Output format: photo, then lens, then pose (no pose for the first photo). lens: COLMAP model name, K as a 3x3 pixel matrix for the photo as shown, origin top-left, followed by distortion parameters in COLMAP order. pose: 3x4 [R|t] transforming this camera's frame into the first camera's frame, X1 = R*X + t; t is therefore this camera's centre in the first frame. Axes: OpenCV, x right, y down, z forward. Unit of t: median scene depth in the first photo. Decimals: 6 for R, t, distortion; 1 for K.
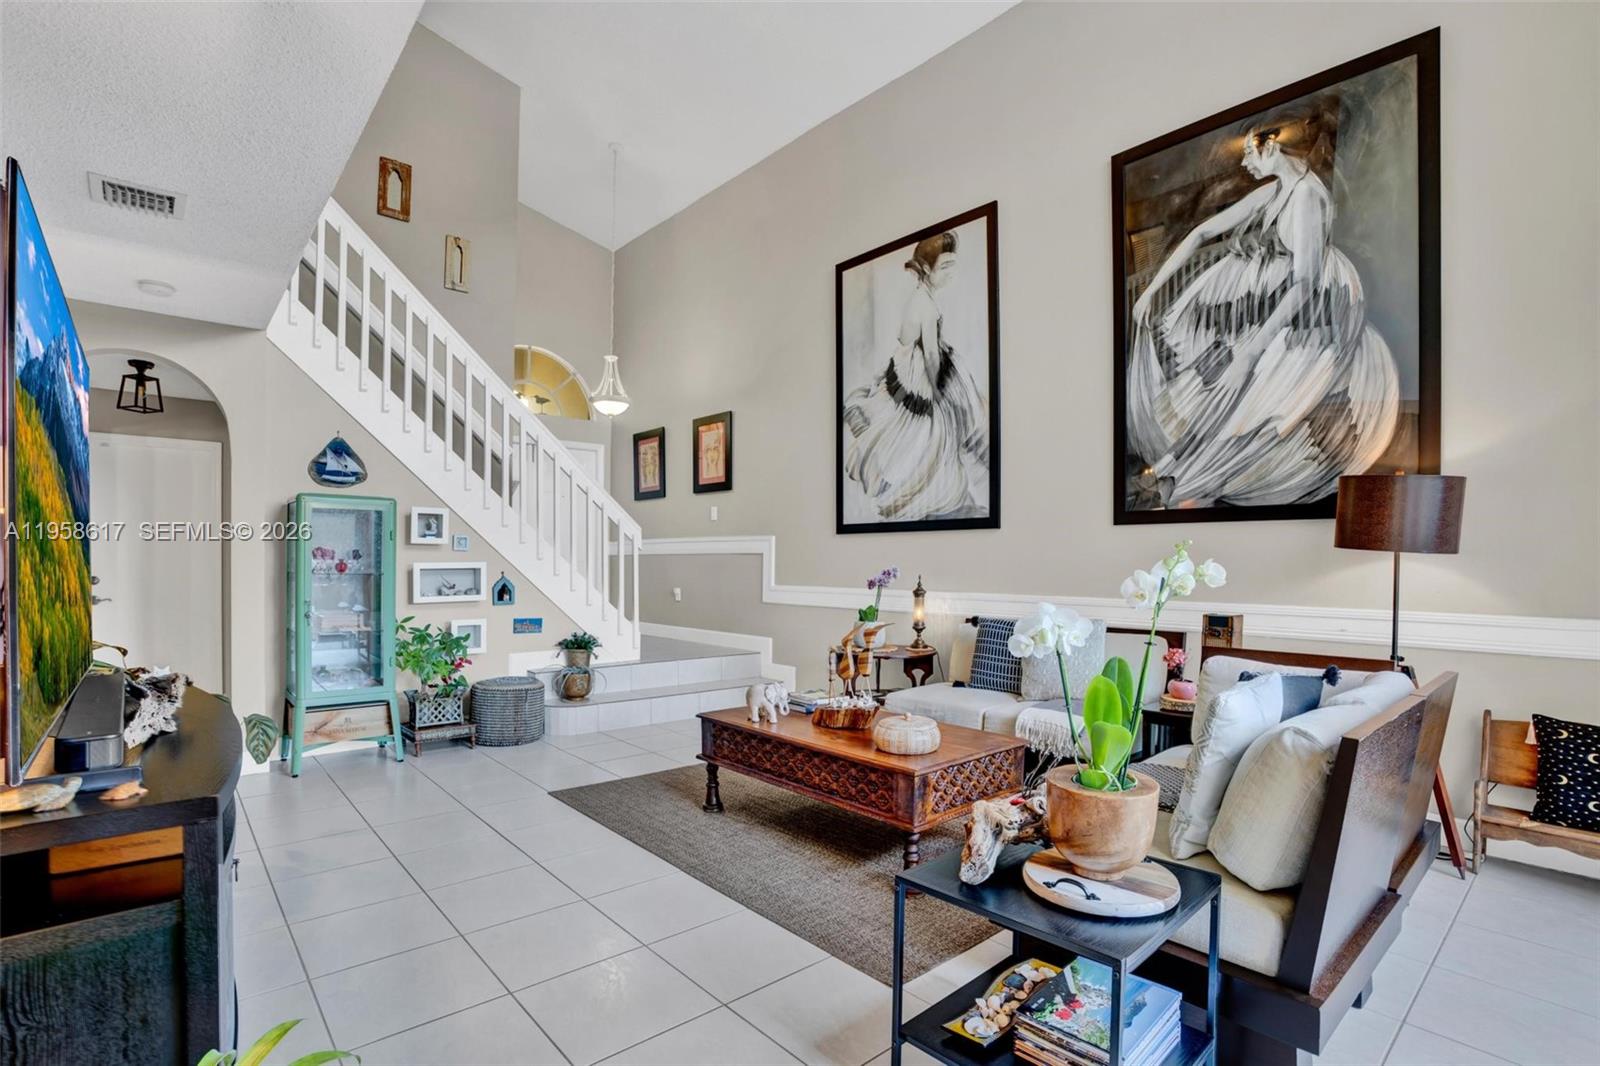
lens RADIAL K [[766.3, 0, 786.3], [0, 766.3, 543.6], [0, 0, 1]] dist [-0.045773, 0.013786]
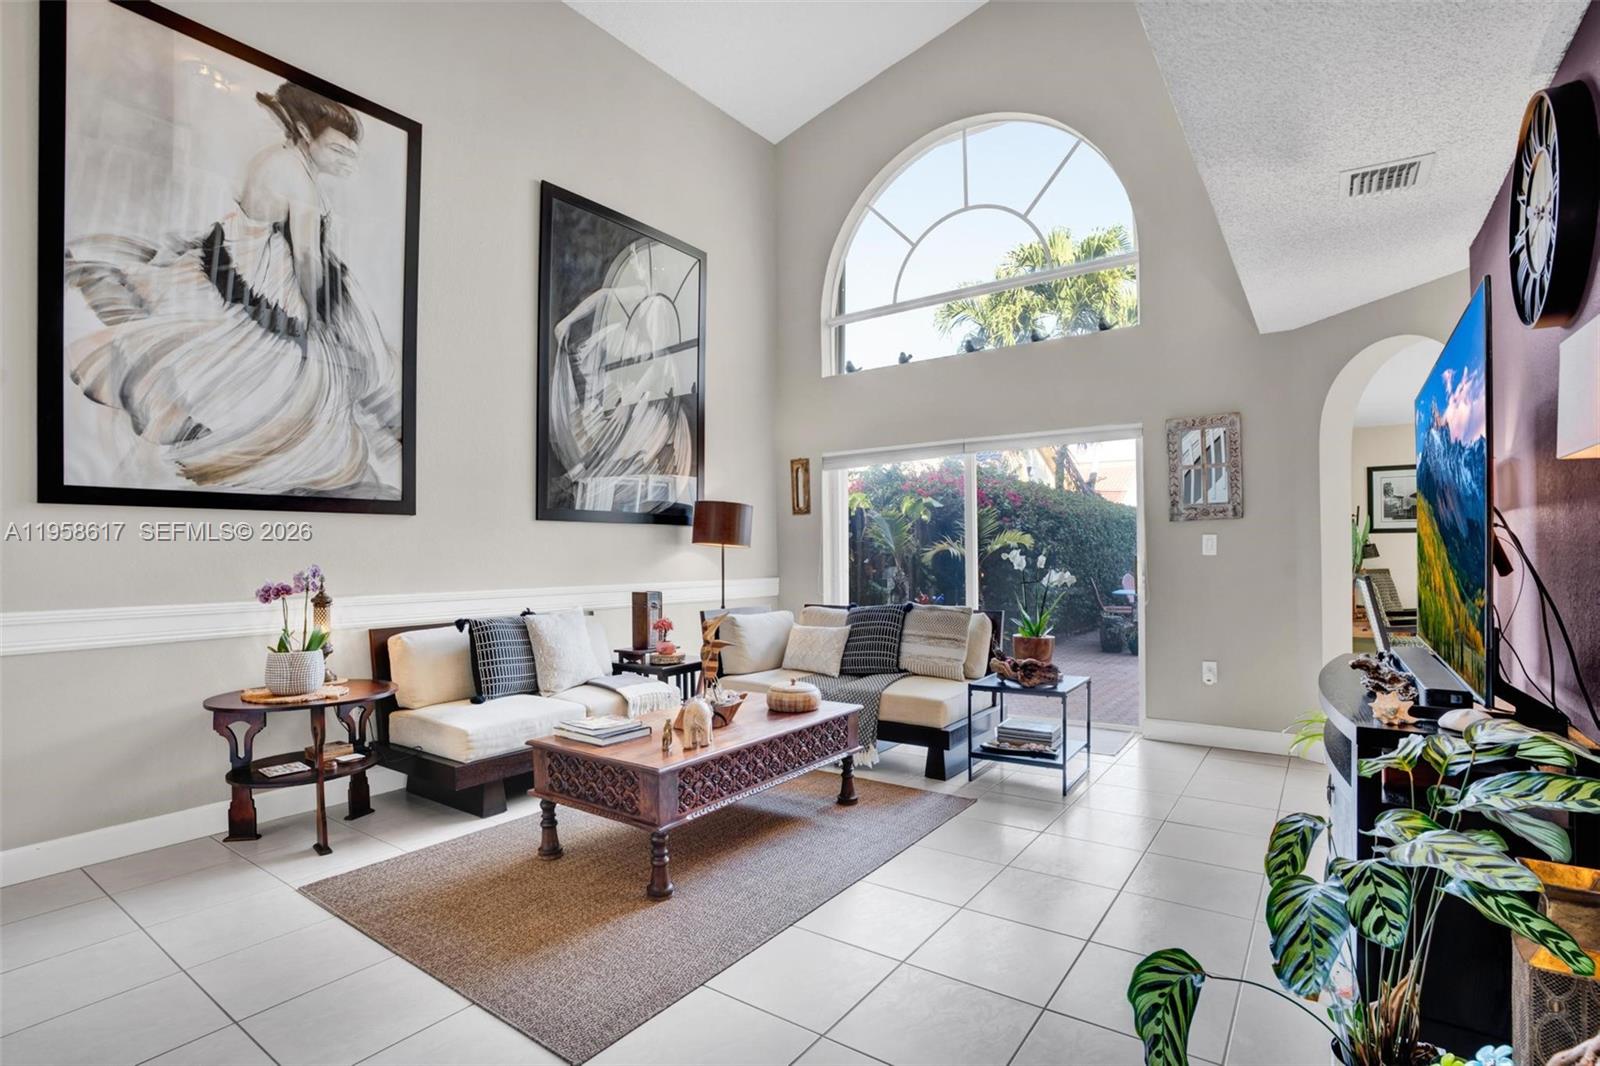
lens RADIAL K [[766.3, 0, 788.4], [0, 766.3, 540.8], [0, 0, 1]] dist [-0.045773, 0.013786]
pose [[-0.216041, 0.014561, 0.976276, -0.600027], [-0.012757, 0.999761, -0.017735, 0.017231], [-0.976301, -0.016286, -0.215803, 0.755193]]
